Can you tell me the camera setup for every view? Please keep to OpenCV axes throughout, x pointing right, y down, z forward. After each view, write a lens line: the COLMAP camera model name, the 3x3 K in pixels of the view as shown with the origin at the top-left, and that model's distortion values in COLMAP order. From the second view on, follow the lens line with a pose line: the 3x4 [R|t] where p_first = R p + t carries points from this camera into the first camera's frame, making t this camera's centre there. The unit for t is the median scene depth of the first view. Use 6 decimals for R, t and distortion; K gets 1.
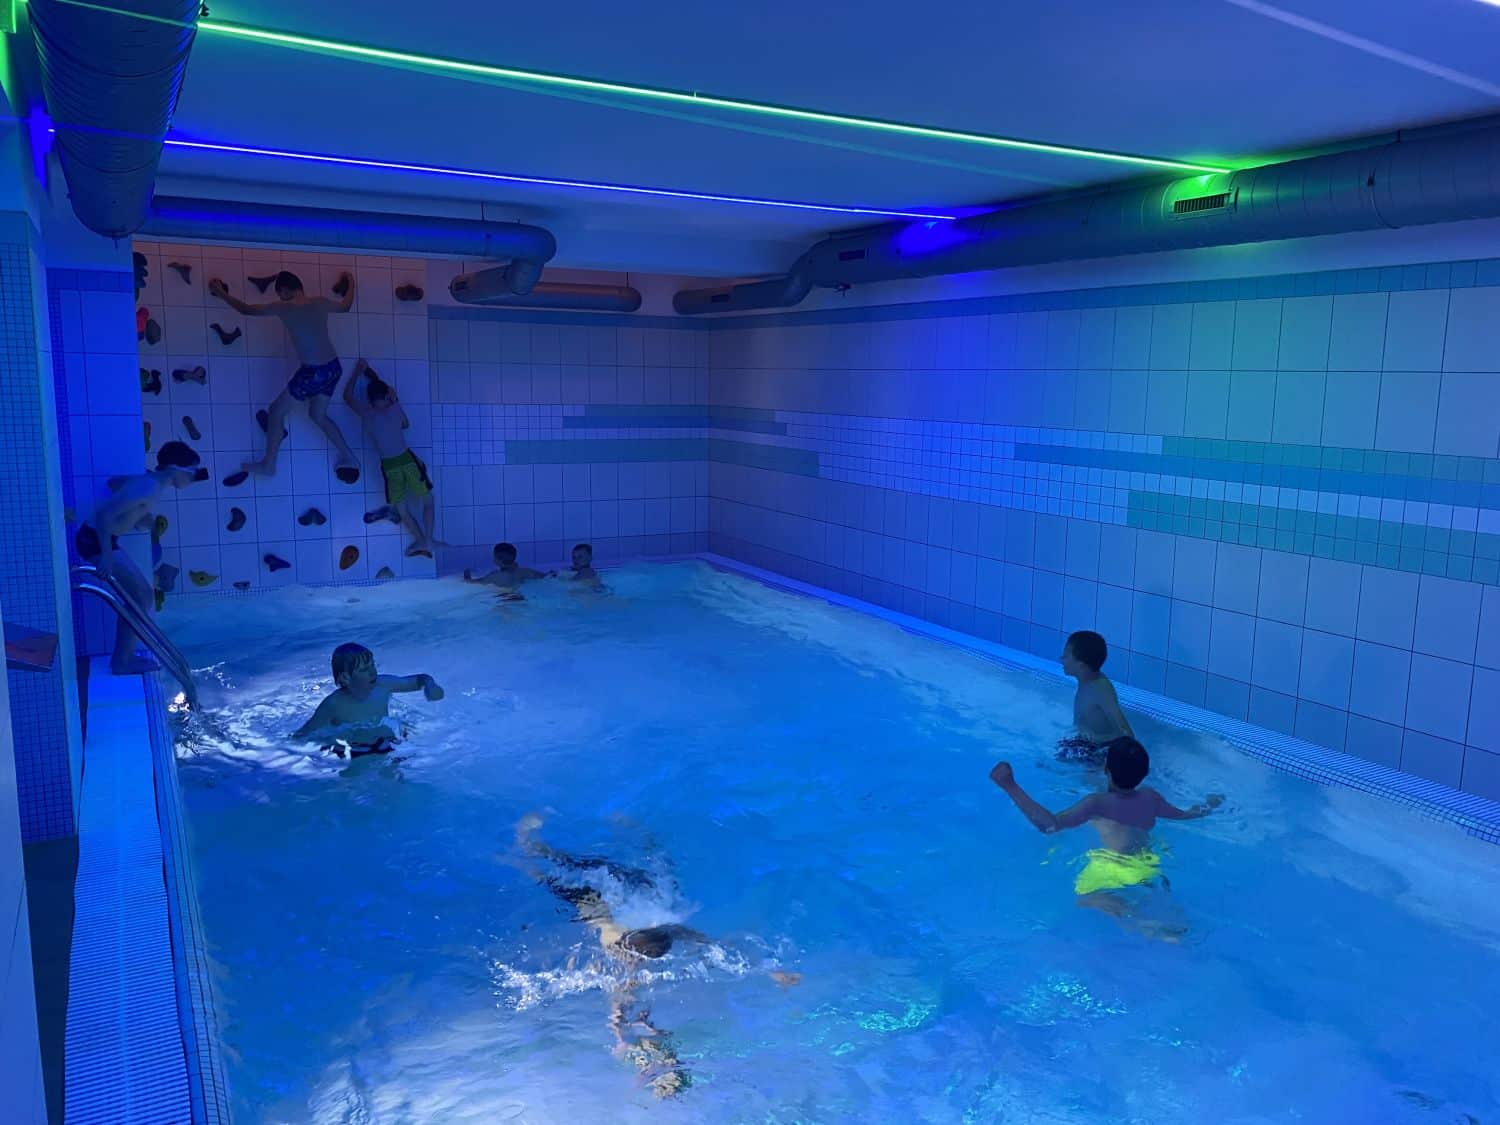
lens RADIAL K [[1175.4, 0, 754.7], [0, 1175.4, 556.8], [0, 0, 1]] dist [0.054135, -0.034029]
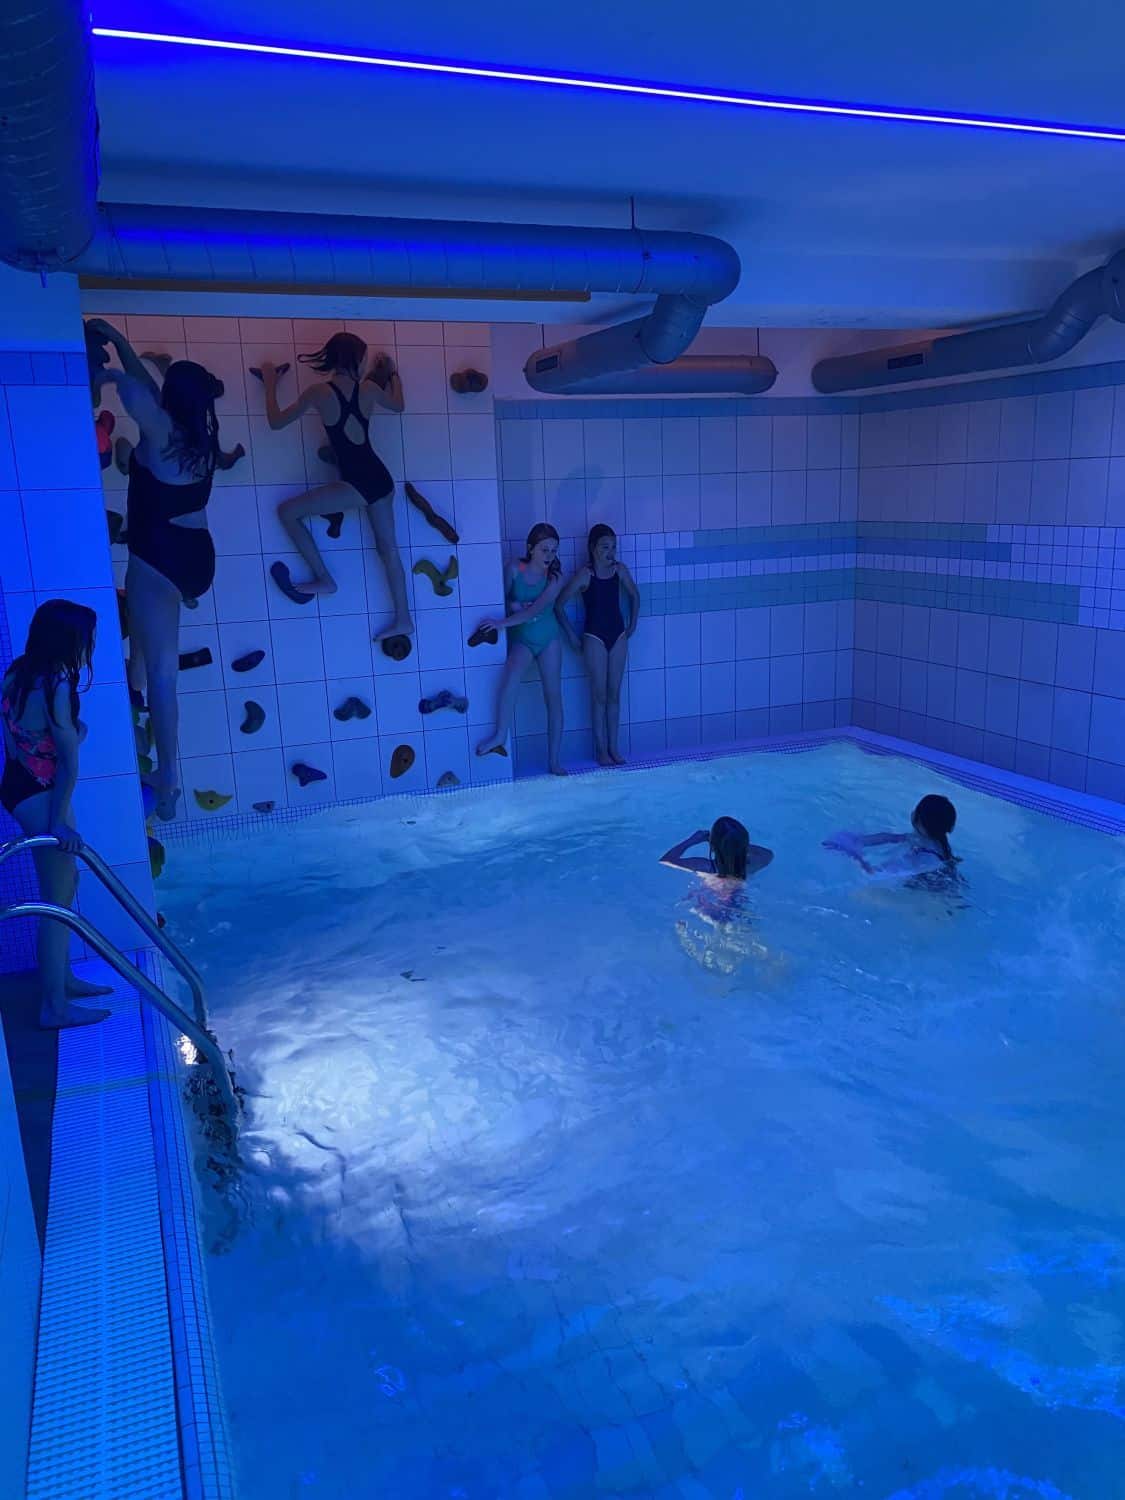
lens RADIAL K [[1134.5, 0, 566.1], [0, 1134.5, 756.7], [0, 0, 1]] dist [0.199690, -0.407348]
pose [[0.992379, -0.020993, -0.121423, -0.147195], [0.030440, 0.996607, 0.076476, -0.049698], [0.119405, -0.079589, 0.989650, 0.297120]]
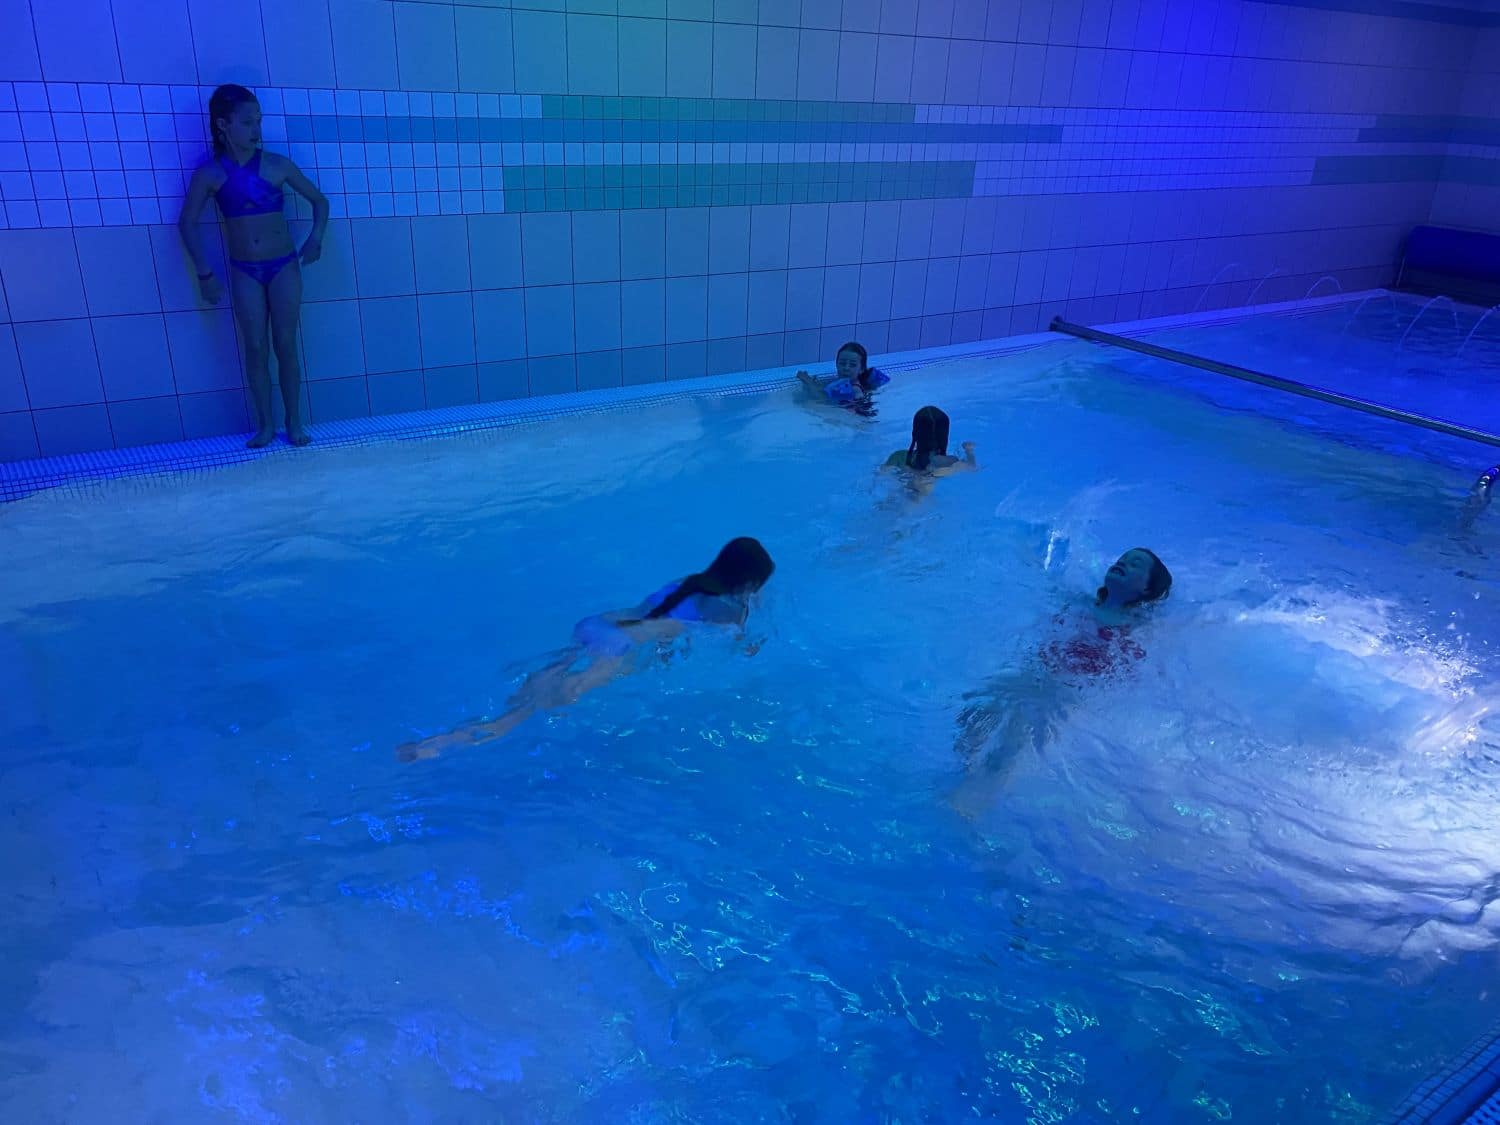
lens RADIAL K [[1117.9, 0, 768.4], [0, 1117.9, 554.2], [0, 0, 1]] dist [0.039836, -0.086555]
pose [[-0.092401, -0.439780, 0.893340, -0.721156], [0.096583, 0.888989, 0.447628, -0.208978], [-0.991027, 0.127642, -0.039668, 1.244742]]
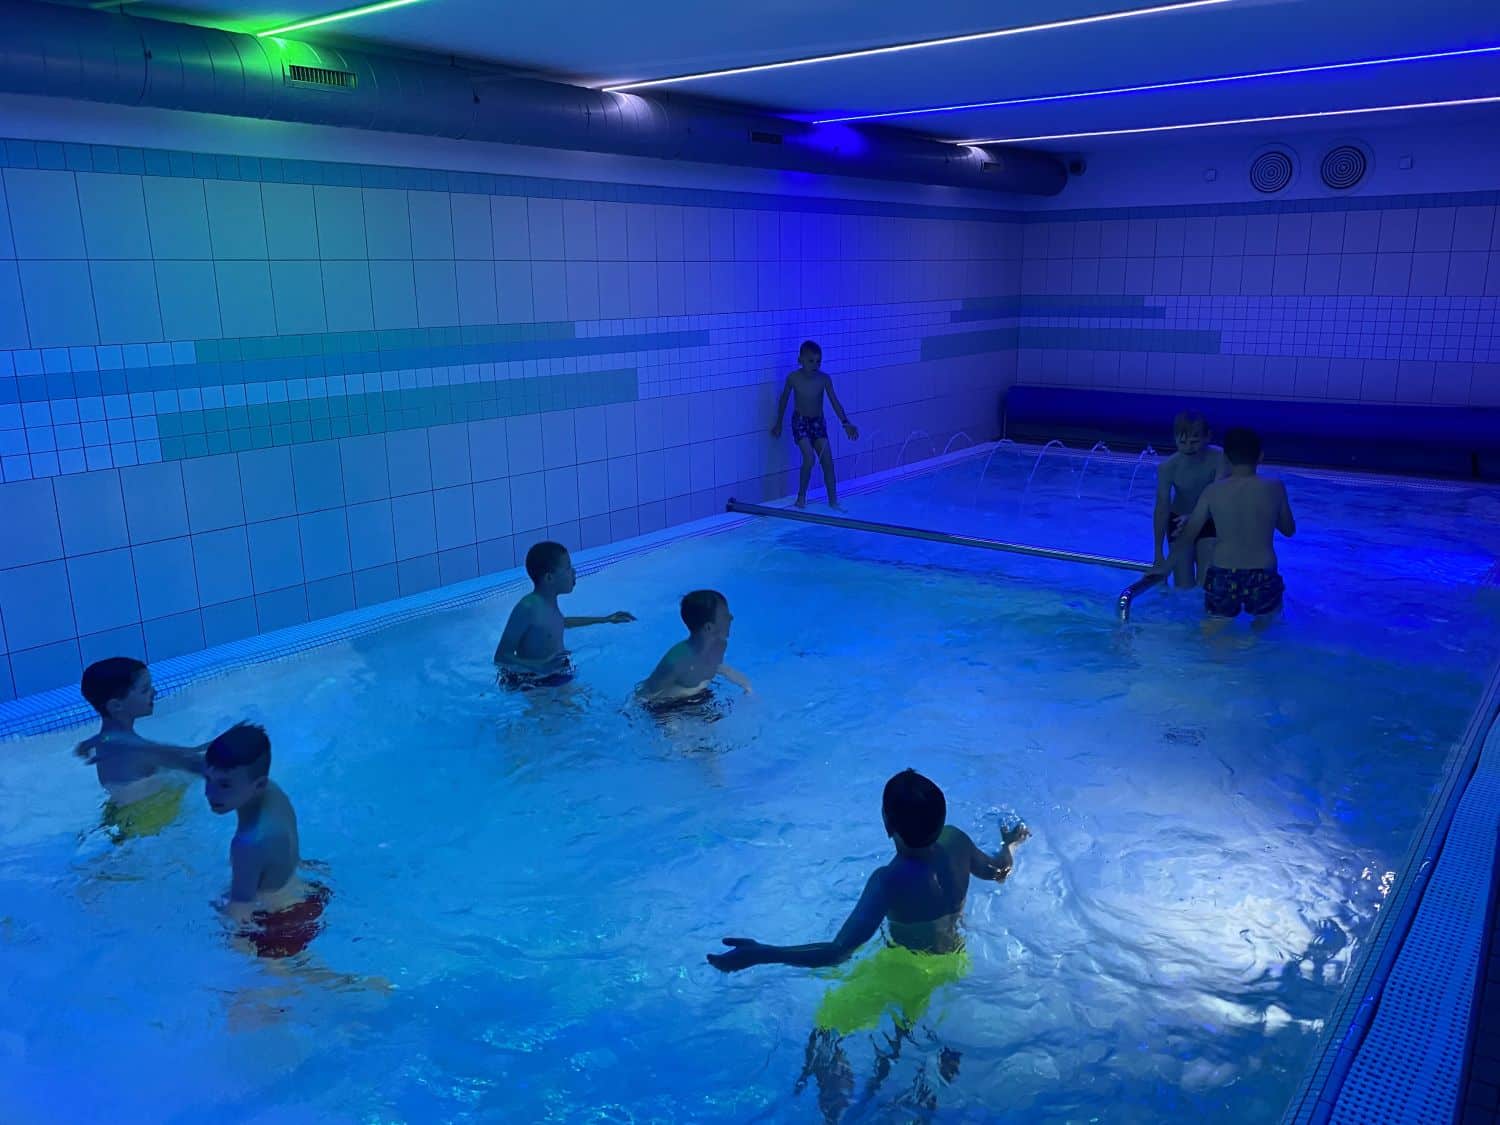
lens RADIAL K [[1117.9, 0, 768.4], [0, 1117.9, 554.2], [0, 0, 1]] dist [0.039836, -0.086555]
pose [[-0.399172, -0.243085, 0.884065, -0.739303], [0.138883, 0.937058, 0.320365, -0.214760], [-0.906296, 0.250662, -0.340287, 1.281433]]
